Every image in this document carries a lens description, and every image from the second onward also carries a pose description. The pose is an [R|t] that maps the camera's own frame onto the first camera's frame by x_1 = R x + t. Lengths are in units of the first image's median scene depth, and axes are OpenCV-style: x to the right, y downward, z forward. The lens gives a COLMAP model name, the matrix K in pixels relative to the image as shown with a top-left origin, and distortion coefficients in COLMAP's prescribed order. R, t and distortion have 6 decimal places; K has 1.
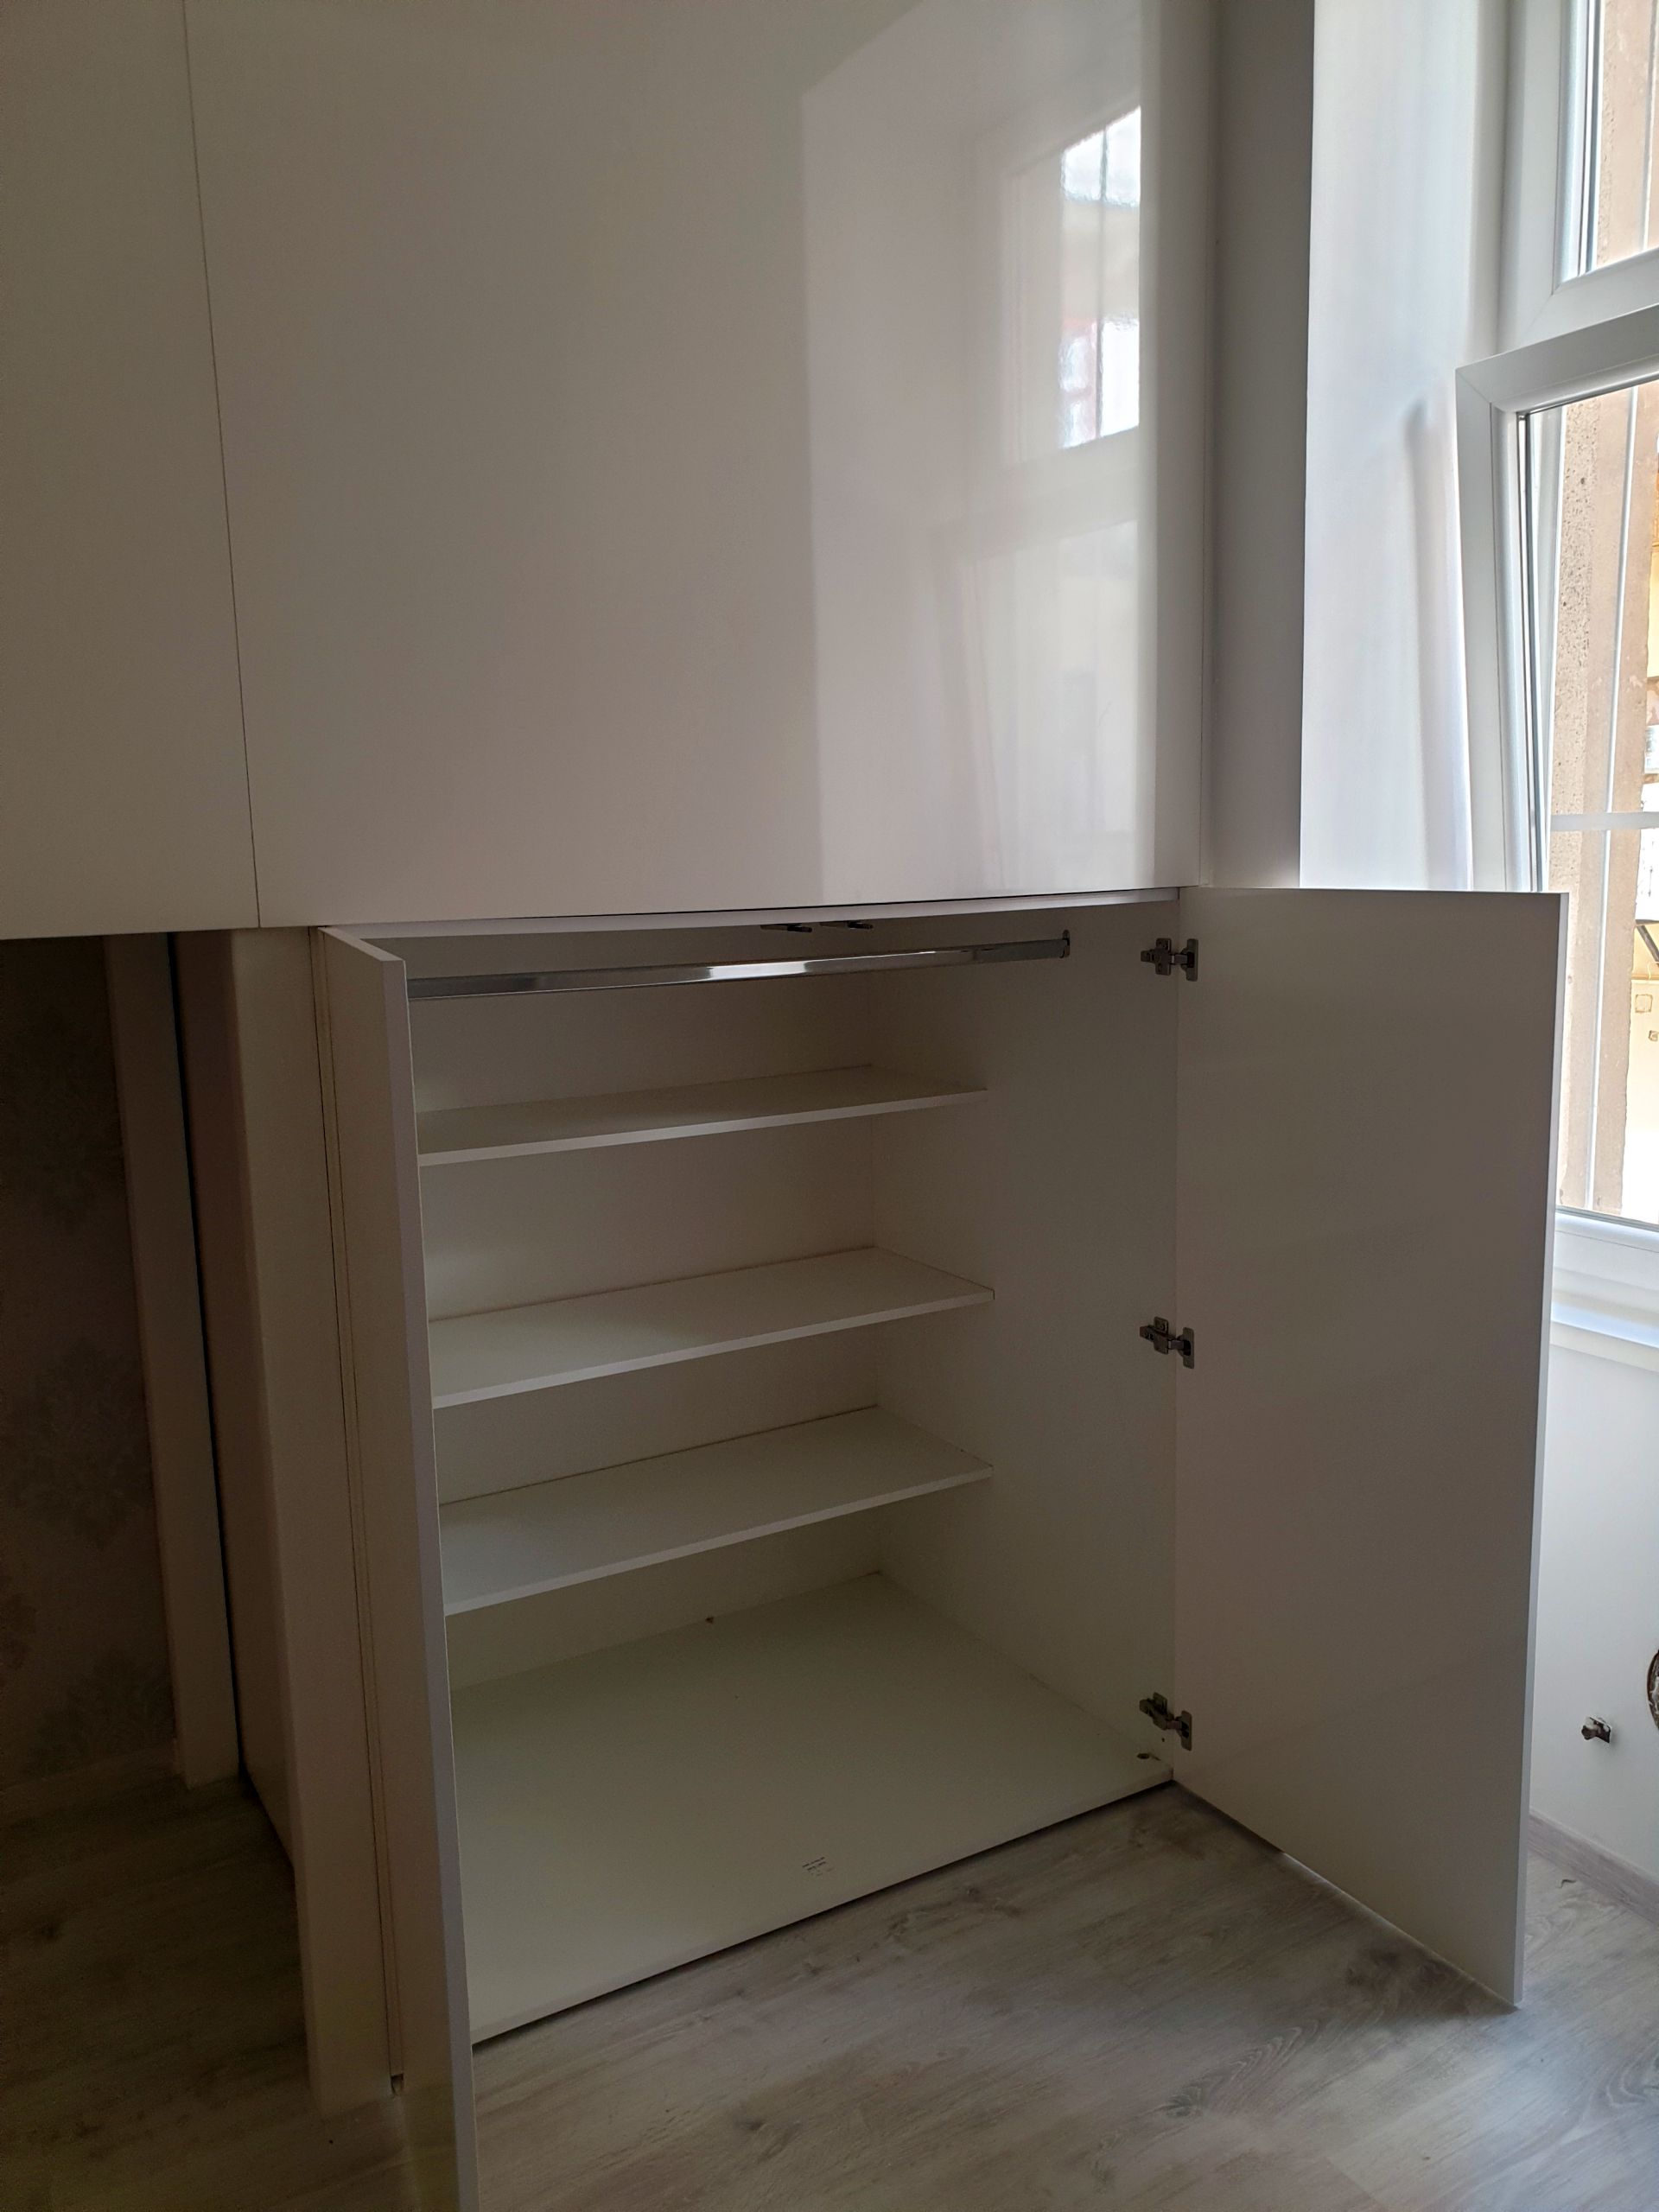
lens RADIAL K [[1727.3, 0, 860.3], [0, 1727.3, 1129.9], [0, 0, 1]] dist [-0.039873, 0.088515]
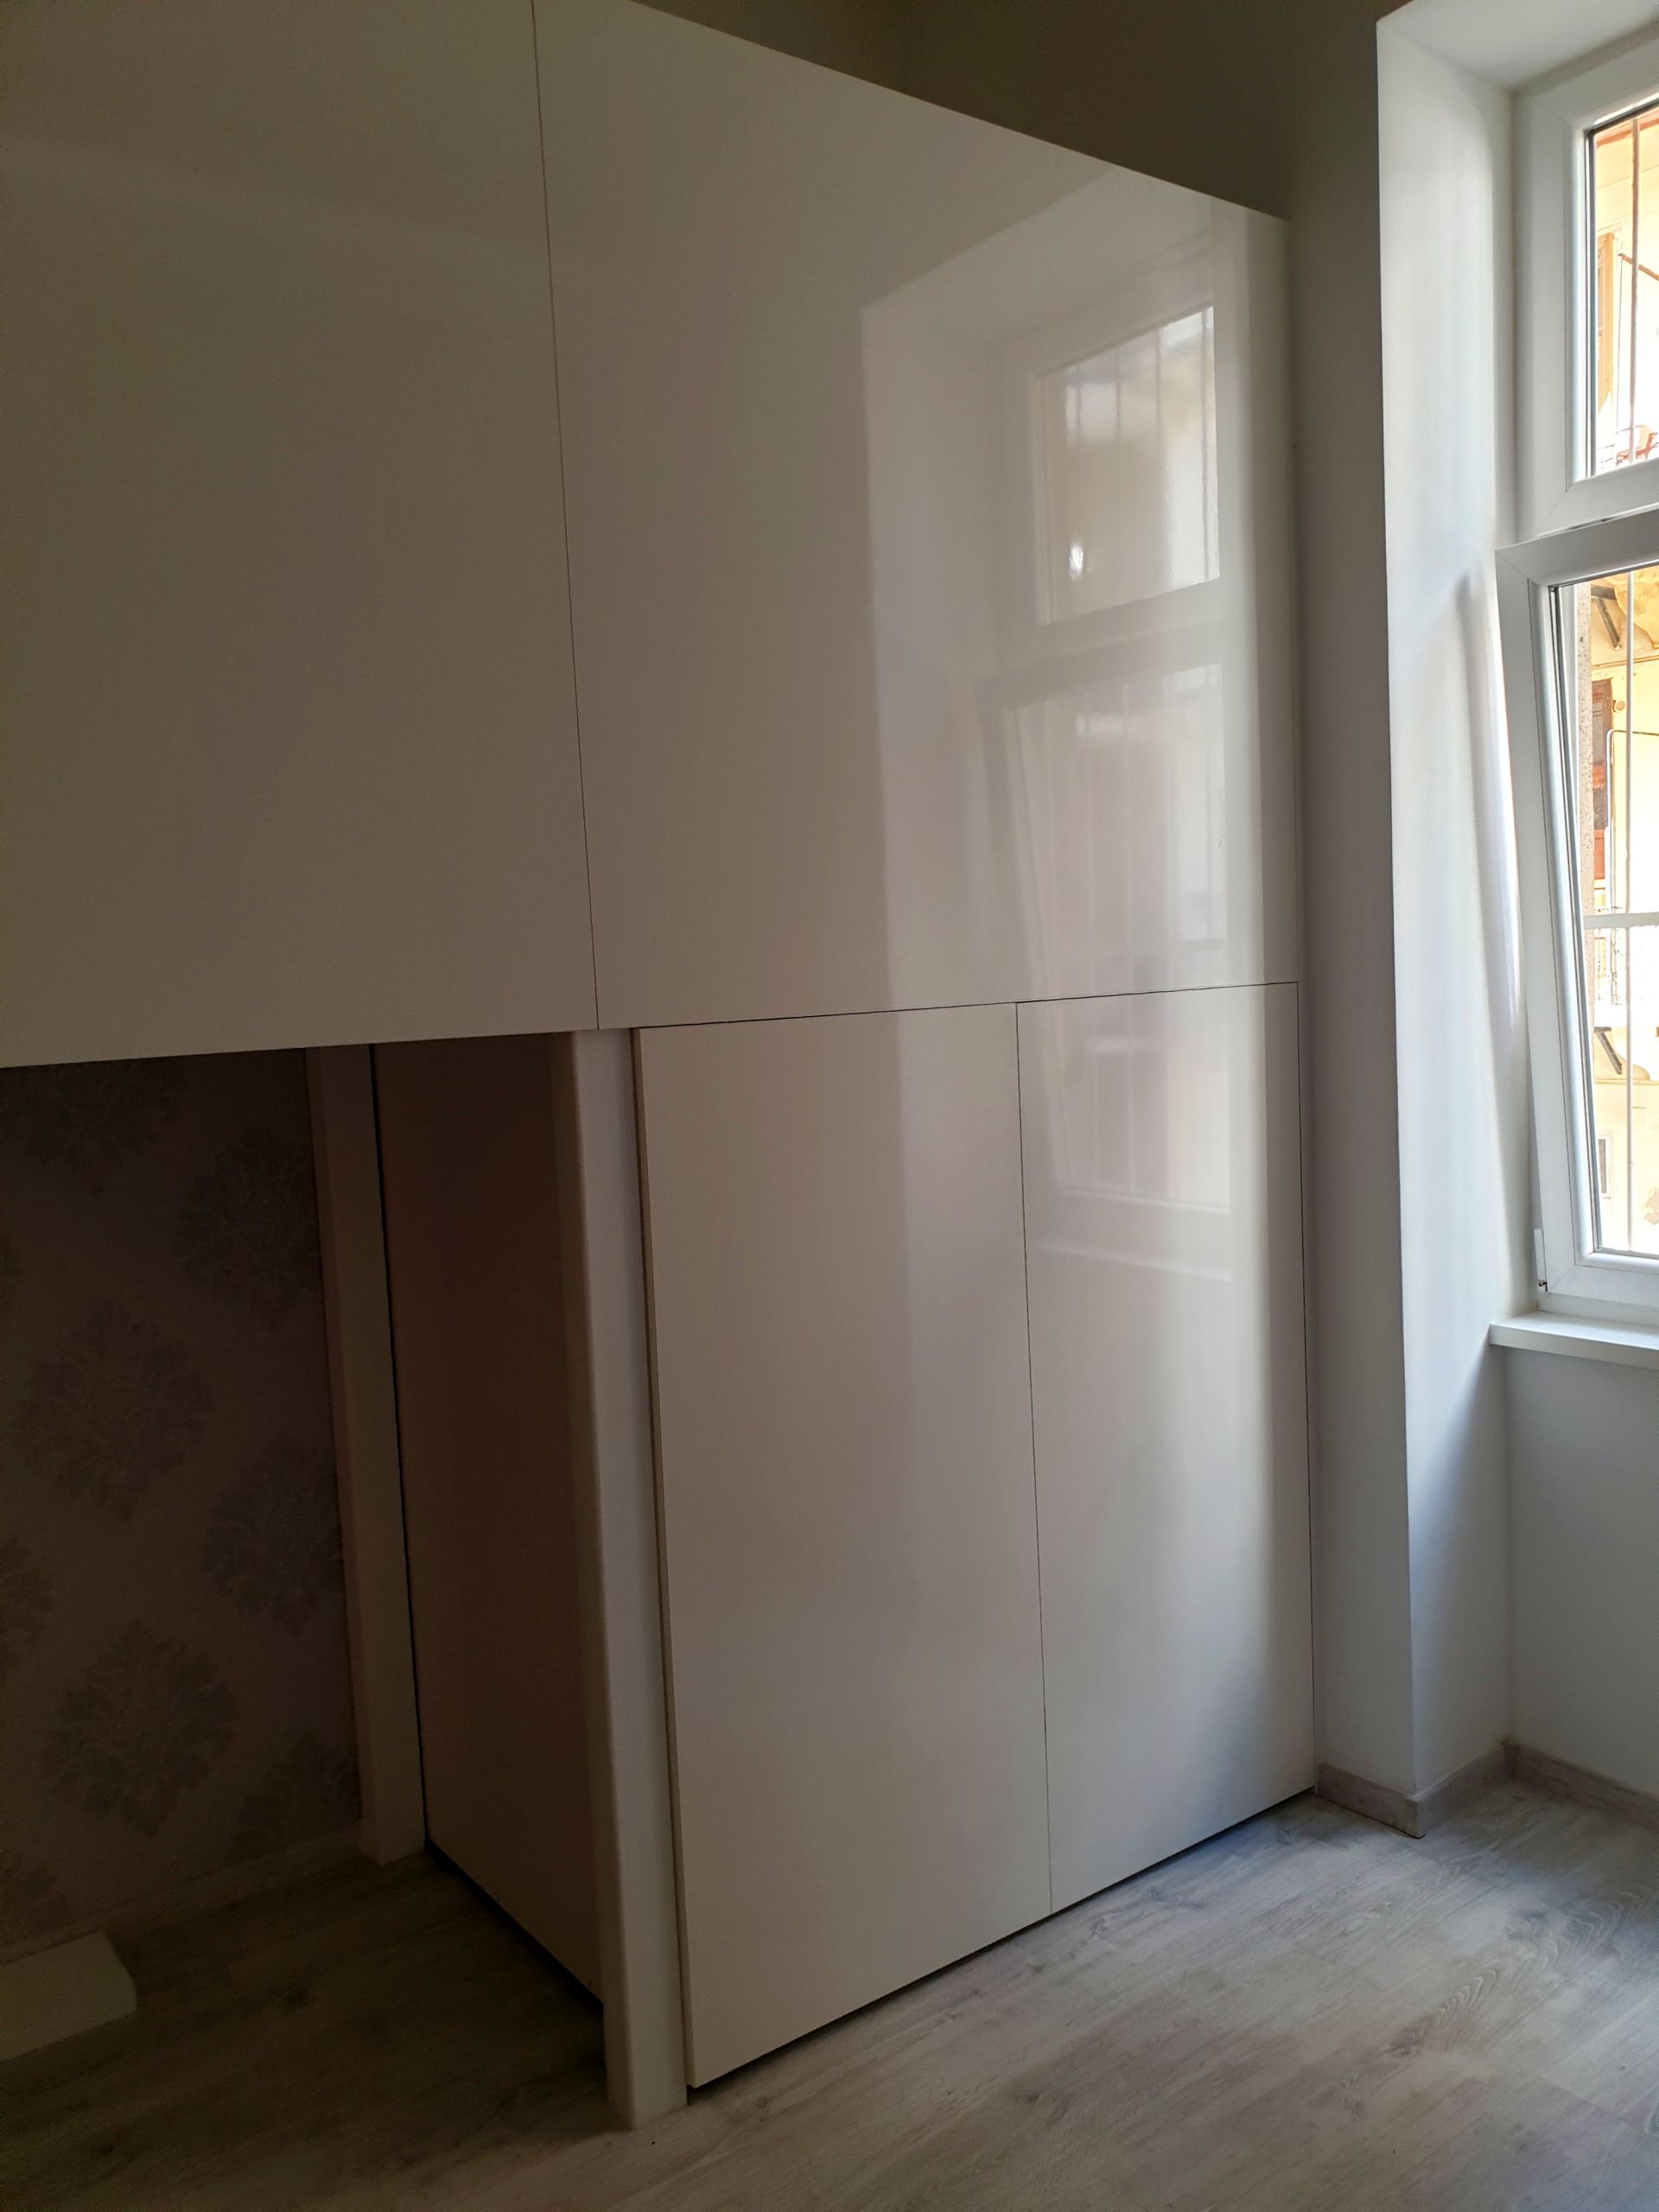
lens RADIAL K [[1715.8, 0, 861.9], [0, 1715.8, 1119.3], [0, 0, 1]] dist [-0.008769, 0.034325]
pose [[0.994502, -0.032637, 0.099503, -0.248383], [0.040506, 0.996121, -0.078116, 0.033373], [-0.096567, 0.081717, 0.991966, -0.127807]]
